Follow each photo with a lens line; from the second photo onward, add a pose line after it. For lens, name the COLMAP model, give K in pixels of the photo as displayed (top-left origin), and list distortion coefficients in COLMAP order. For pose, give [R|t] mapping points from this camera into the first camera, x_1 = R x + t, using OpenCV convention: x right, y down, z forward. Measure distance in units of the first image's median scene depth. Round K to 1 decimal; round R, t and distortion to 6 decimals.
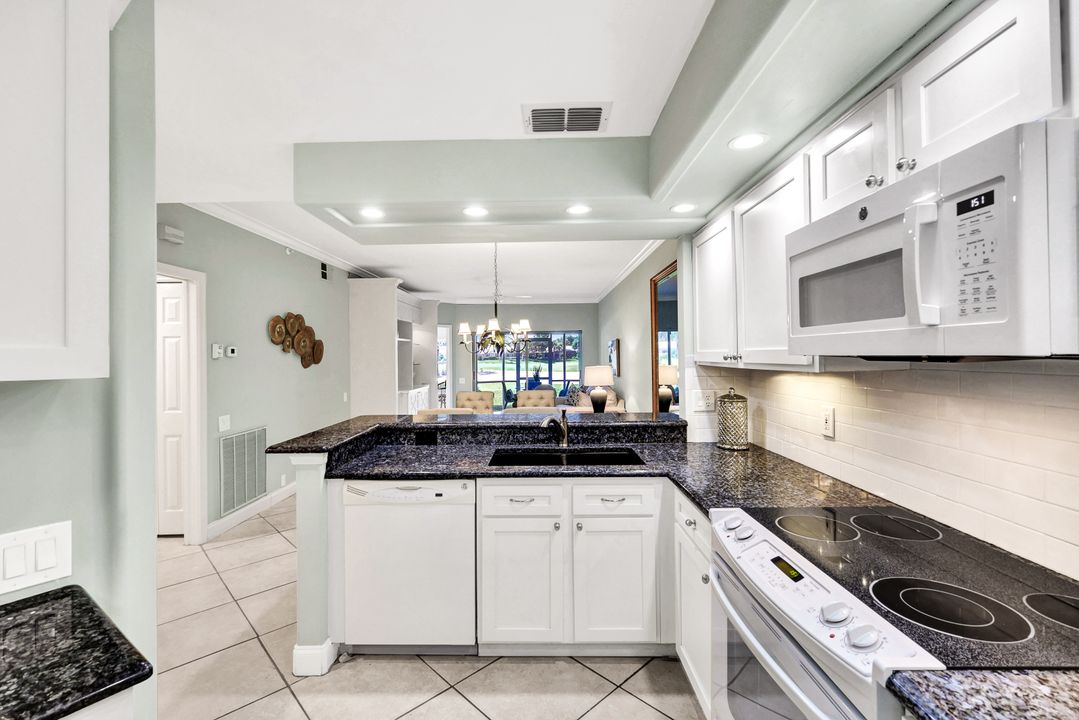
lens RADIAL K [[467.4, 0, 537.7], [0, 467.4, 346.9], [0, 0, 1]] dist [0.002135, 0.000281]
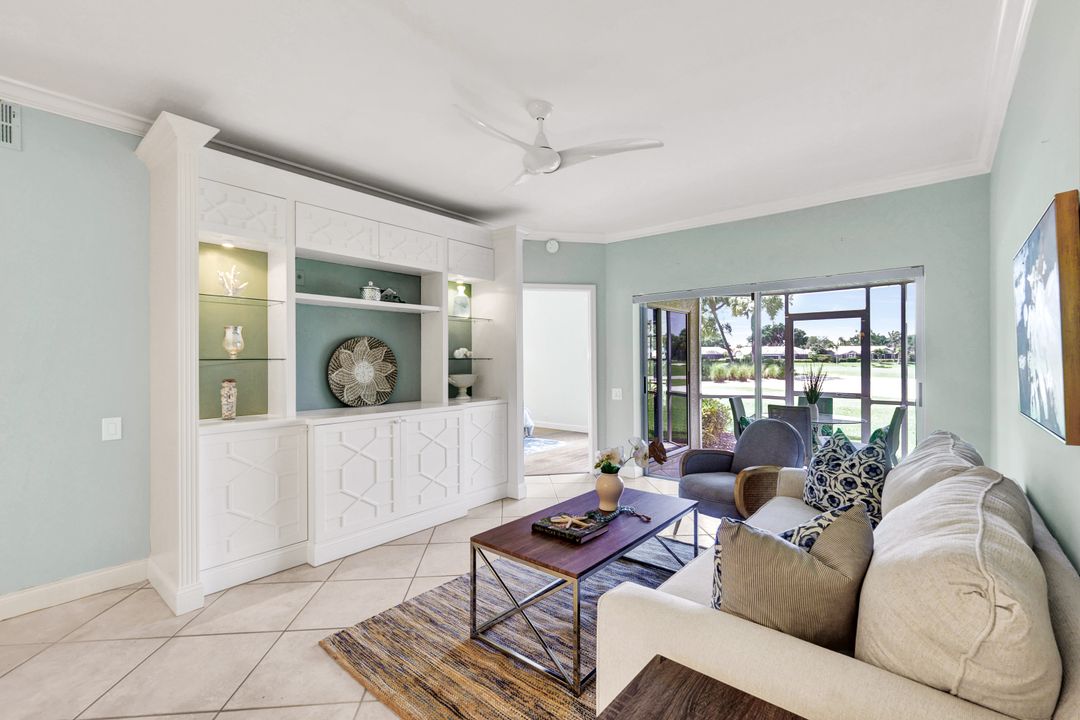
lens RADIAL K [[476.2, 0, 540.0], [0, 476.2, 360.0], [0, 0, 1]] dist [0.000533, 0.000219]
pose [[0.771751, 0.011615, -0.635819, 0.508597], [0.005046, 0.999690, 0.024387, 0.112835], [0.635905, -0.022029, 0.771453, 2.728696]]
